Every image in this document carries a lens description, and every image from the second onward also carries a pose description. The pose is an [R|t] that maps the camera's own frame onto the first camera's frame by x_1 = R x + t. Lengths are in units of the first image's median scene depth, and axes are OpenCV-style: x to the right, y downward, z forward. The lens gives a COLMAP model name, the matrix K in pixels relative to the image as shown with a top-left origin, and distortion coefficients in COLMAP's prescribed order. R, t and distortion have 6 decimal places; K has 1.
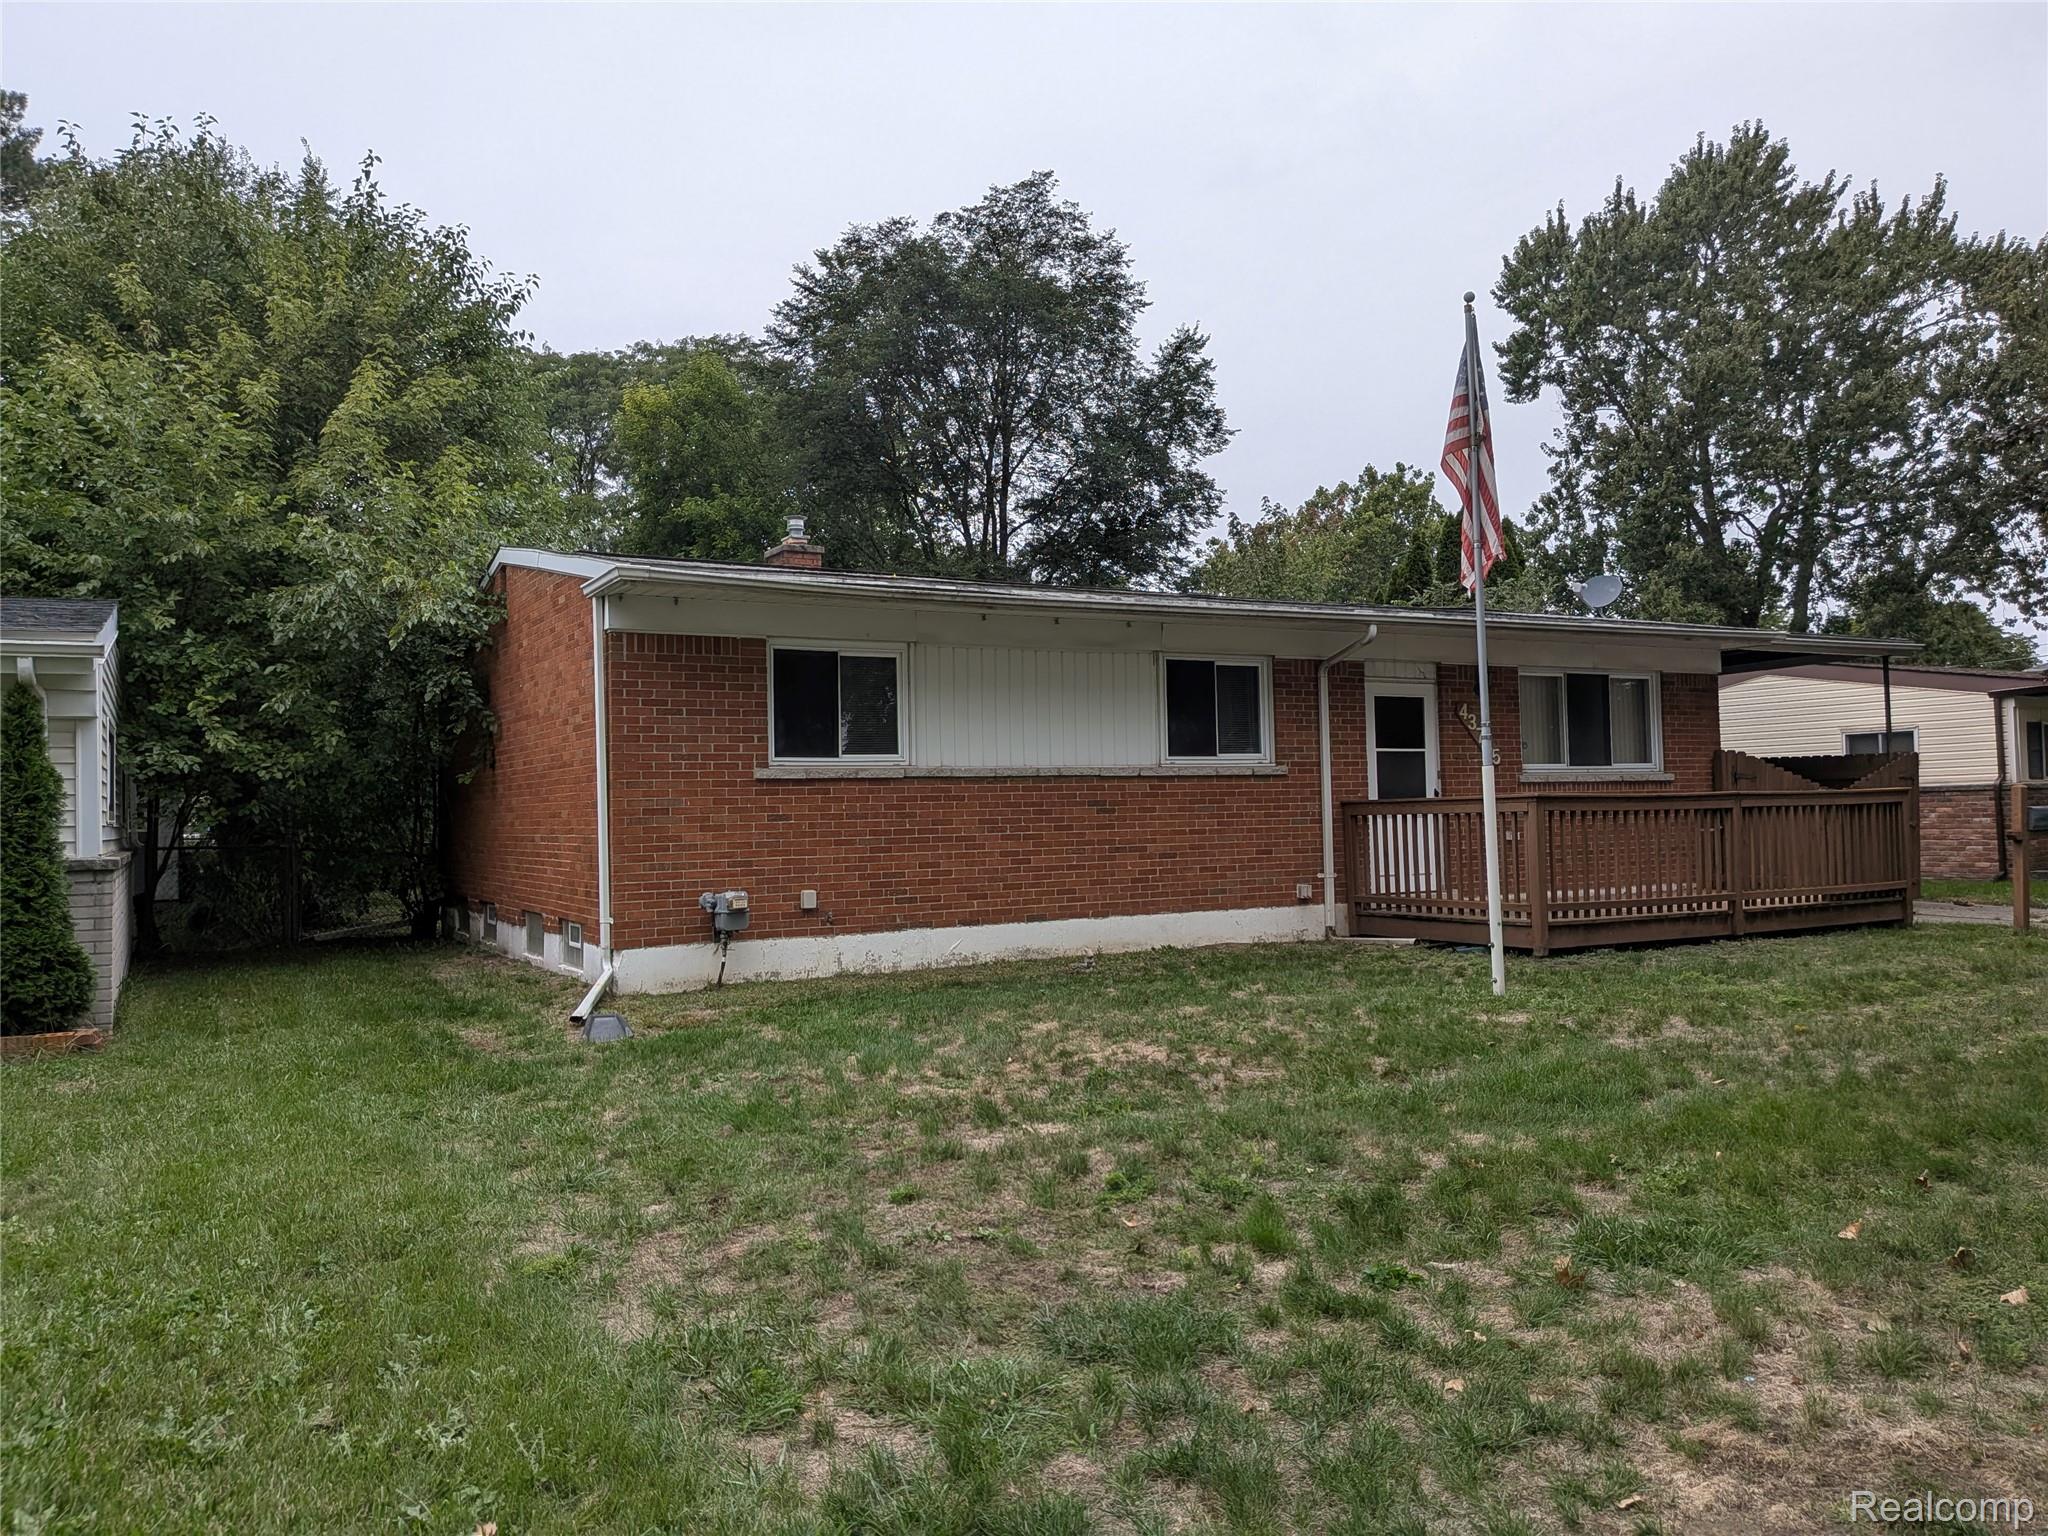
lens RADIAL K [[1463.6, 0, 1025.0], [0, 1463.6, 766.3], [0, 0, 1]] dist [0.055546, -0.082465]
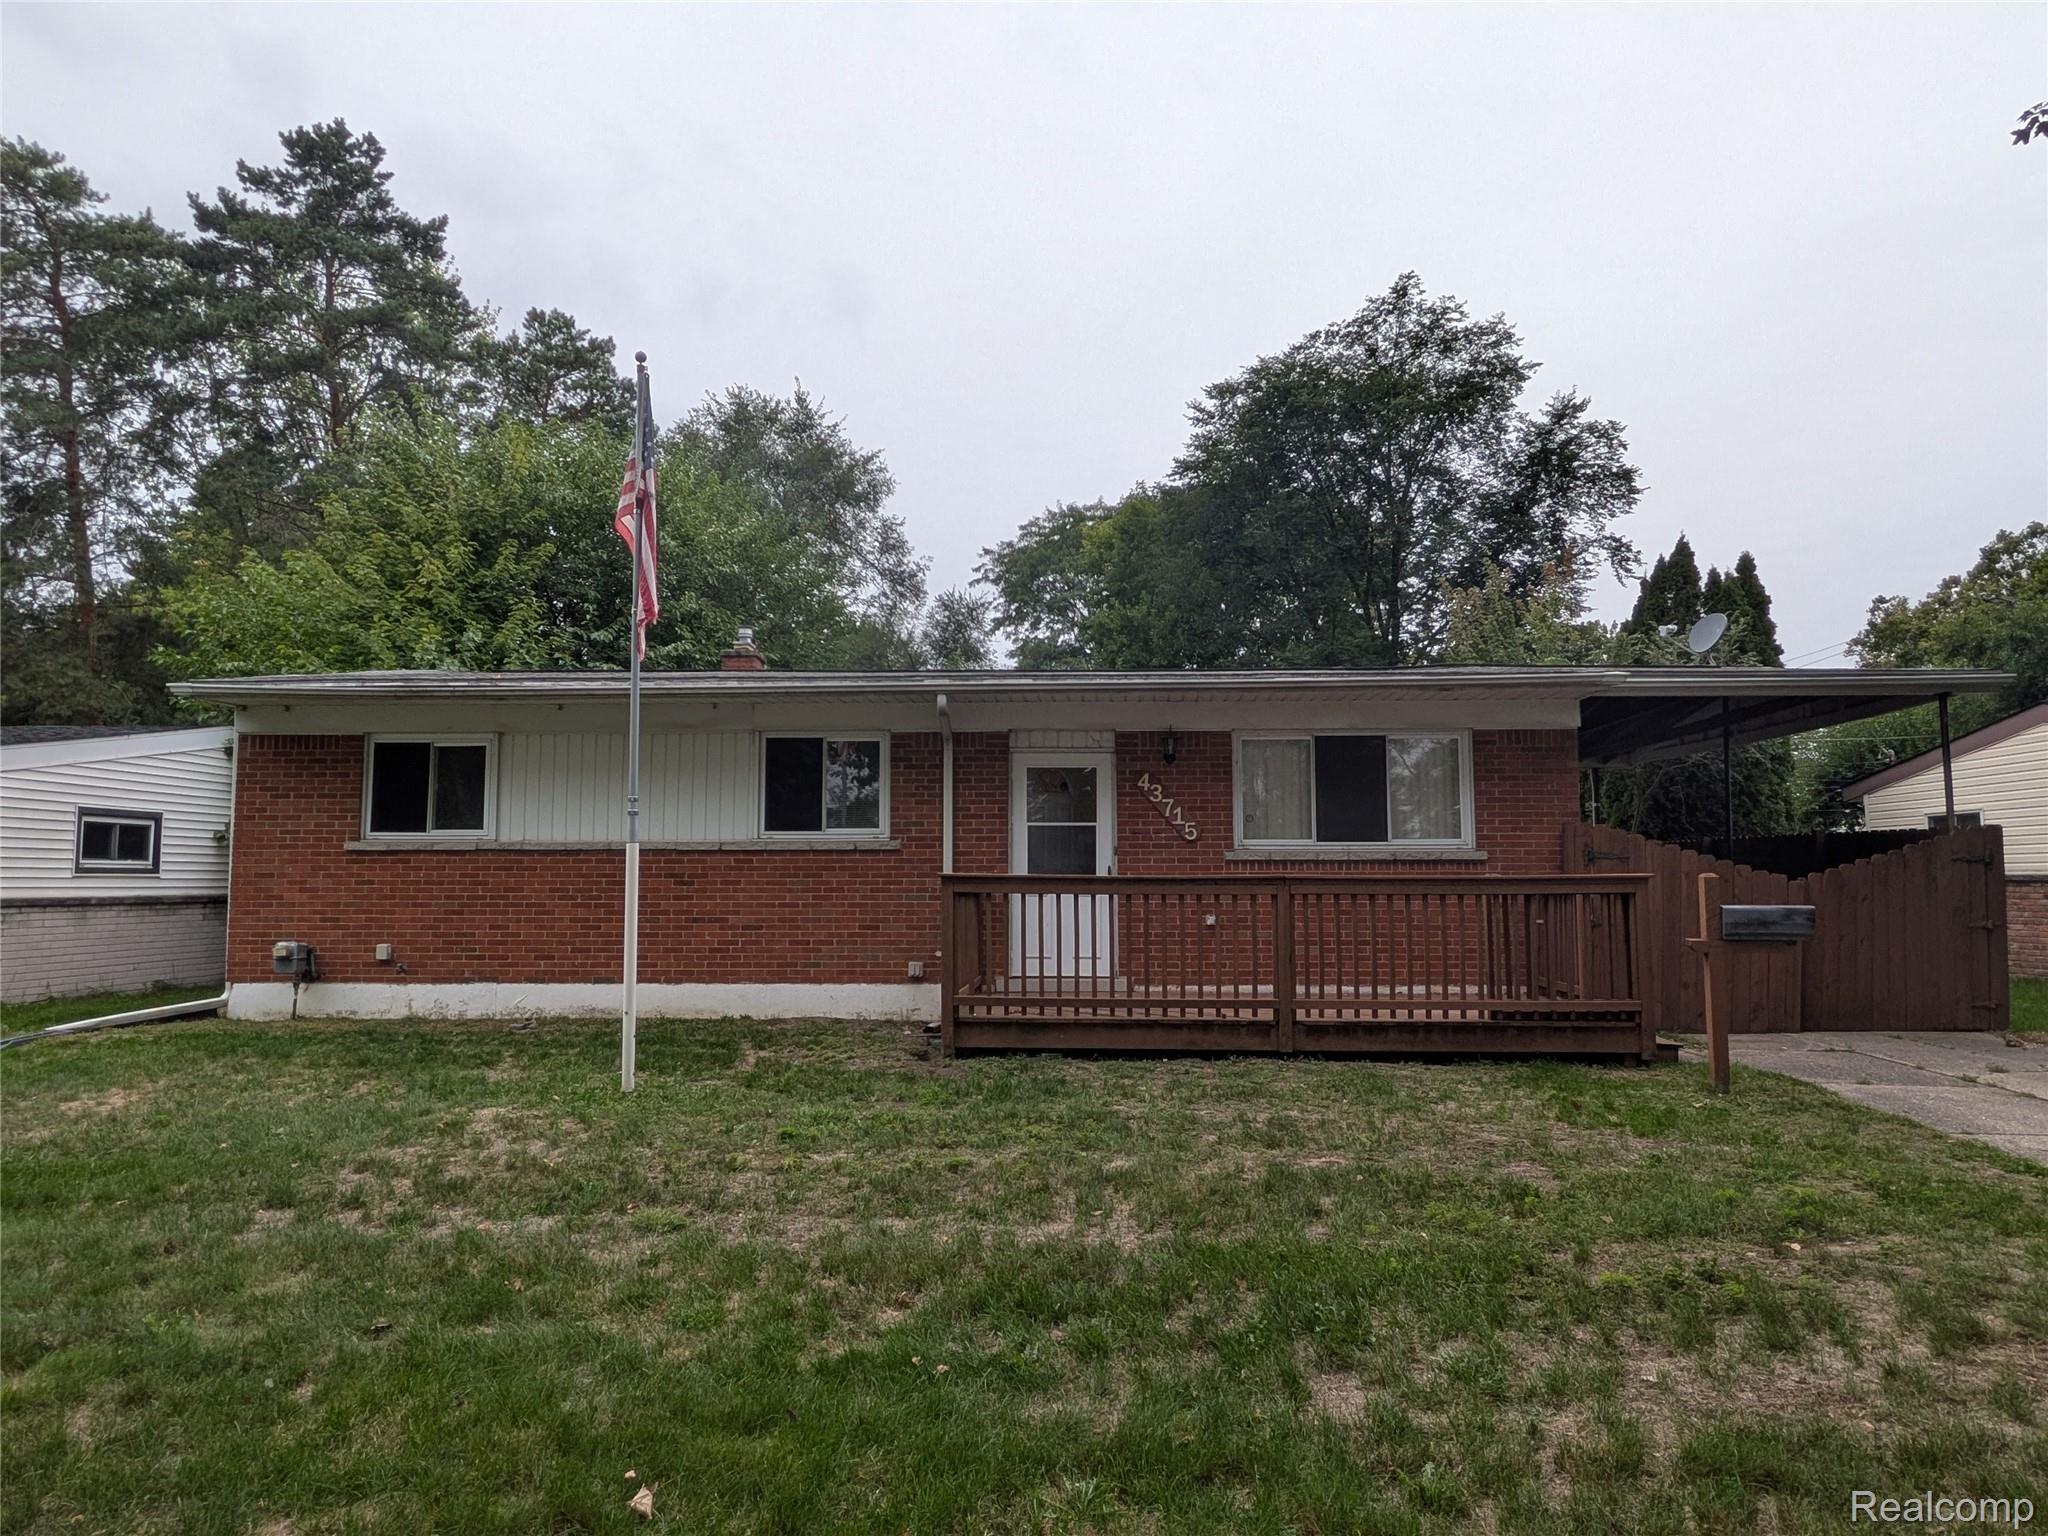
lens RADIAL K [[1249.4, 0, 1022.7], [0, 1249.4, 766.1], [0, 0, 1]] dist [0.006683, -0.001279]
pose [[0.863039, -0.025166, -0.504511, 0.705718], [-0.002475, 0.998535, -0.054044, -0.005433], [0.505132, 0.047891, 0.861712, 0.327140]]
